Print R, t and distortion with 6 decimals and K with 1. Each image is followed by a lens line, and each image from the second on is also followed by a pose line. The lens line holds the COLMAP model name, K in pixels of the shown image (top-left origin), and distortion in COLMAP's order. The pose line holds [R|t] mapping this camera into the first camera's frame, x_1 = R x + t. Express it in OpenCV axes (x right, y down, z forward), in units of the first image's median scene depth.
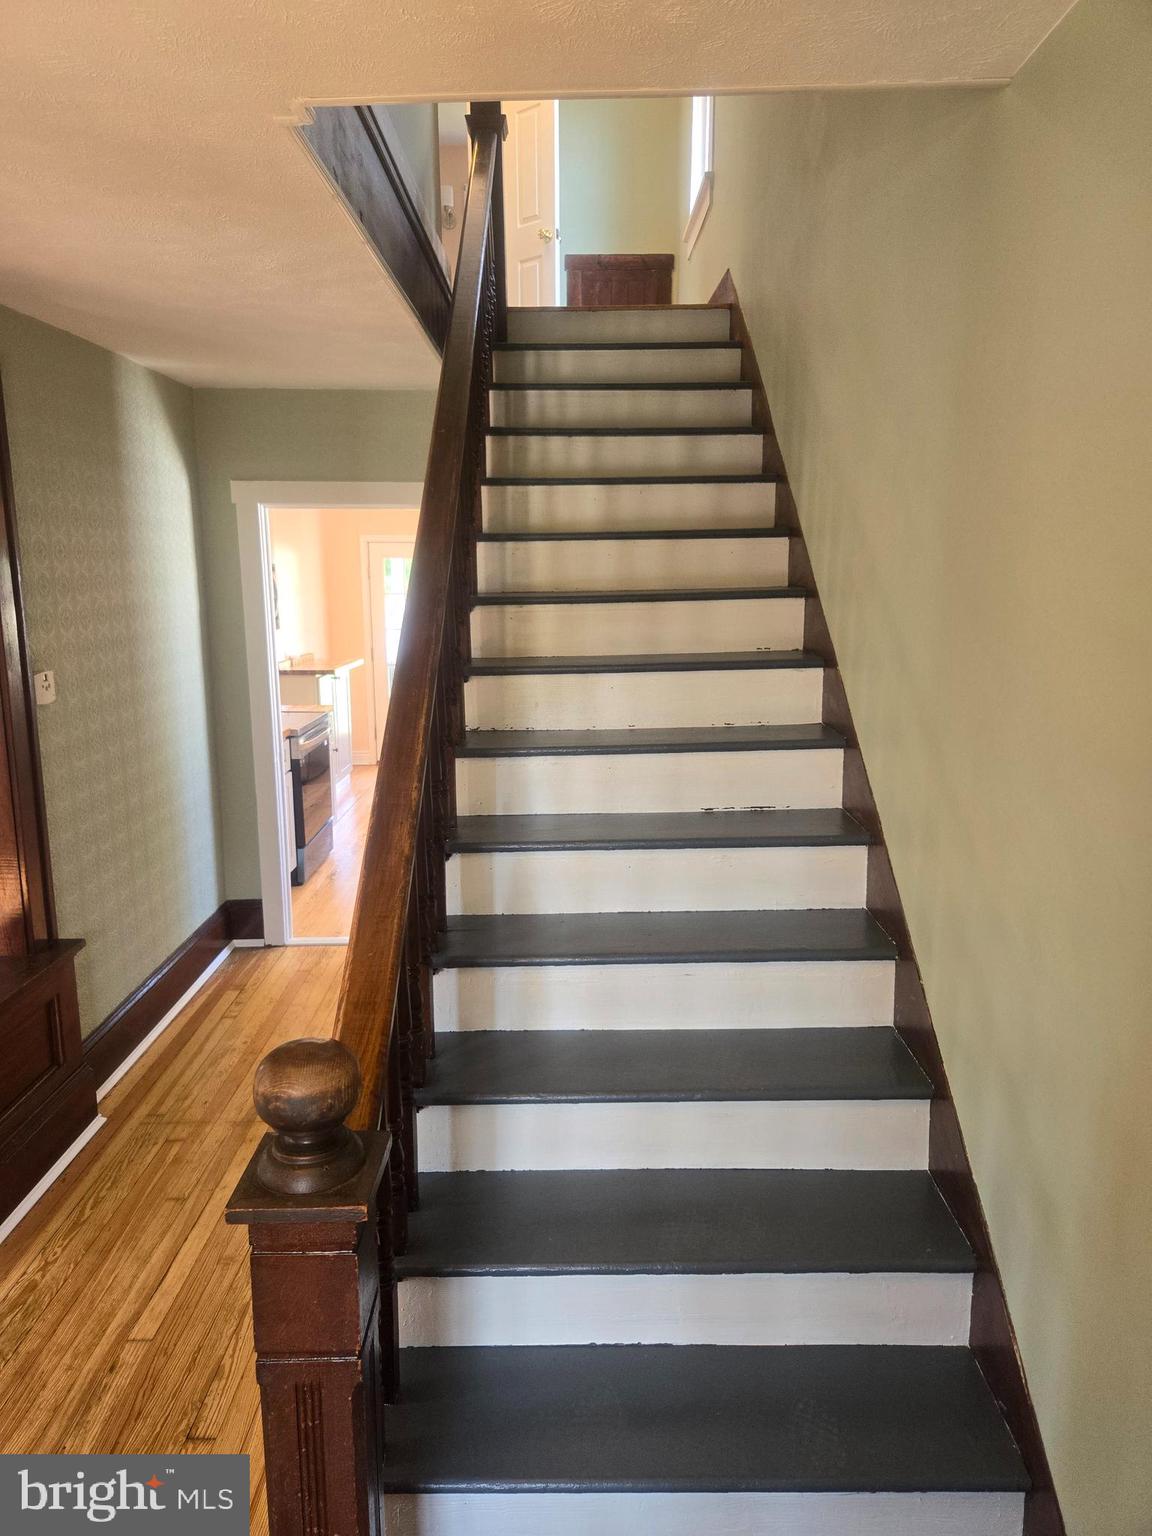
lens RADIAL K [[1043.1, 0, 590.2], [0, 1043.1, 776.9], [0, 0, 1]] dist [0.053037, -0.026251]
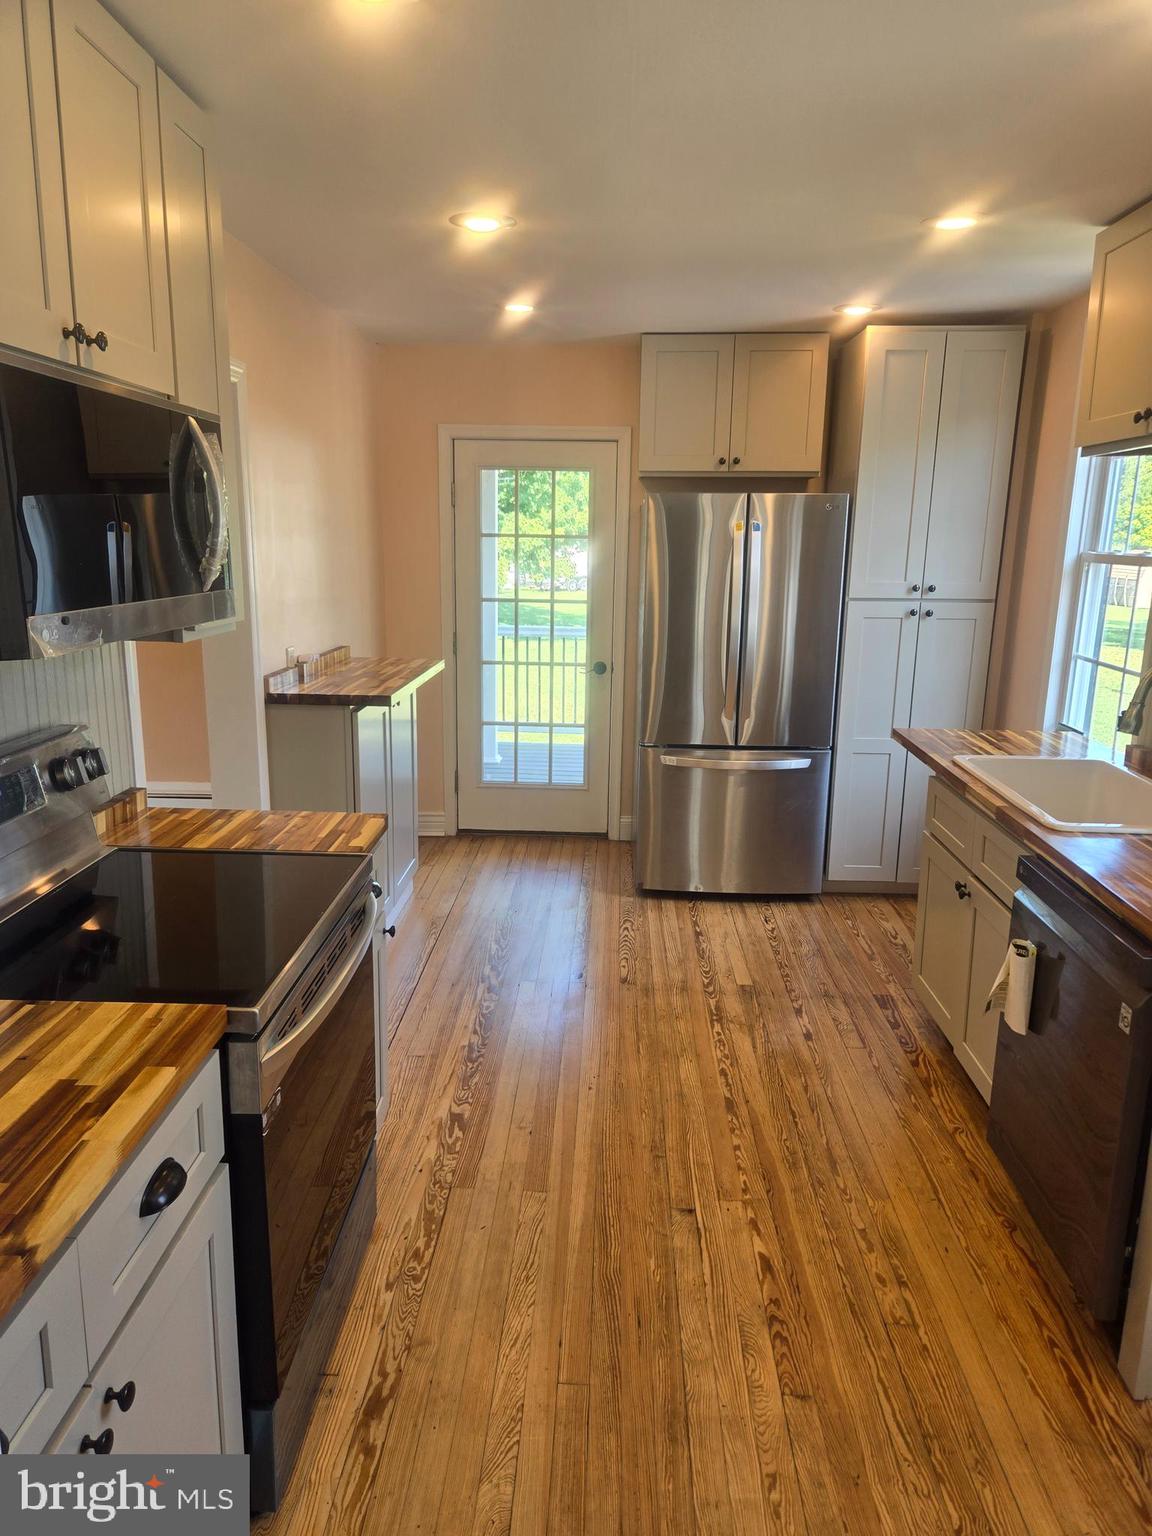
lens RADIAL K [[1043.1, 0, 568.9], [0, 1043.1, 762.7], [0, 0, 1]] dist [0.053037, -0.026251]
pose [[0.997618, 0.028582, -0.062777, -0.134902], [-0.026925, 0.999271, 0.027077, -0.086242], [0.063505, -0.025322, 0.997660, 0.542989]]
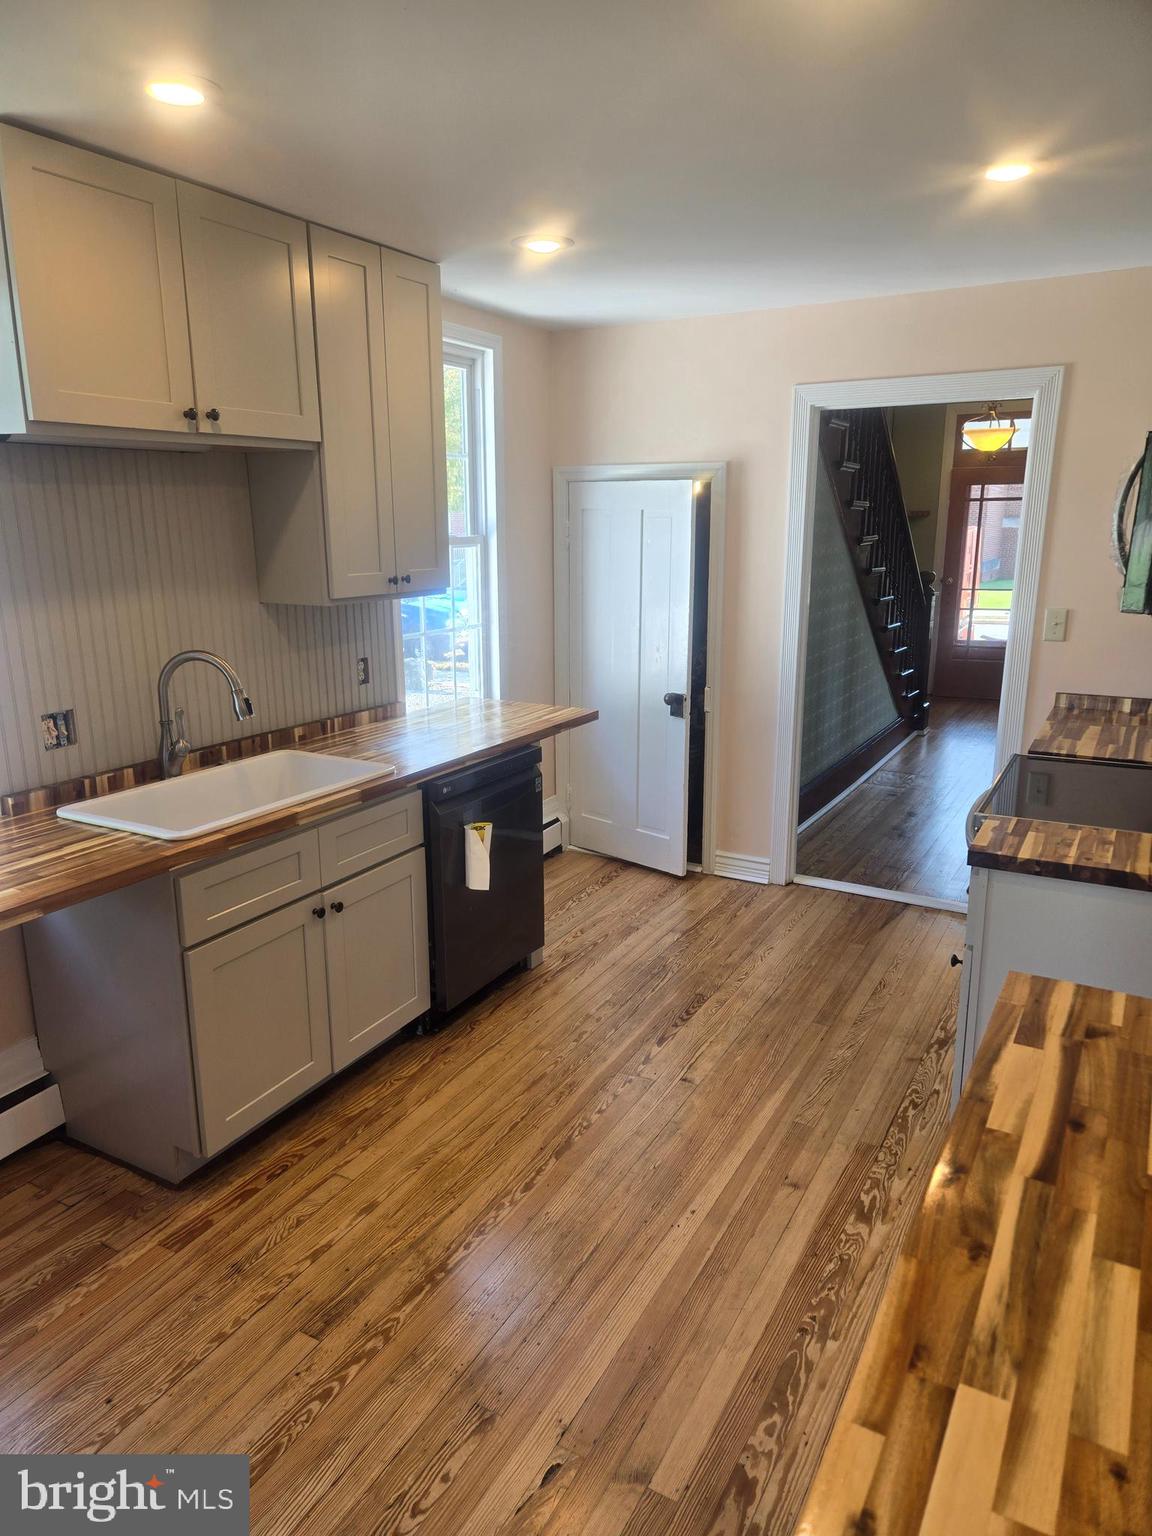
lens RADIAL K [[1043.1, 0, 570.0], [0, 1043.1, 778.0], [0, 0, 1]] dist [0.053037, -0.026251]
pose [[-0.861149, -0.120651, 0.493828, -0.418241], [0.104304, 0.908824, 0.403930, -0.370683], [-0.497537, 0.399352, -0.770048, 1.912429]]
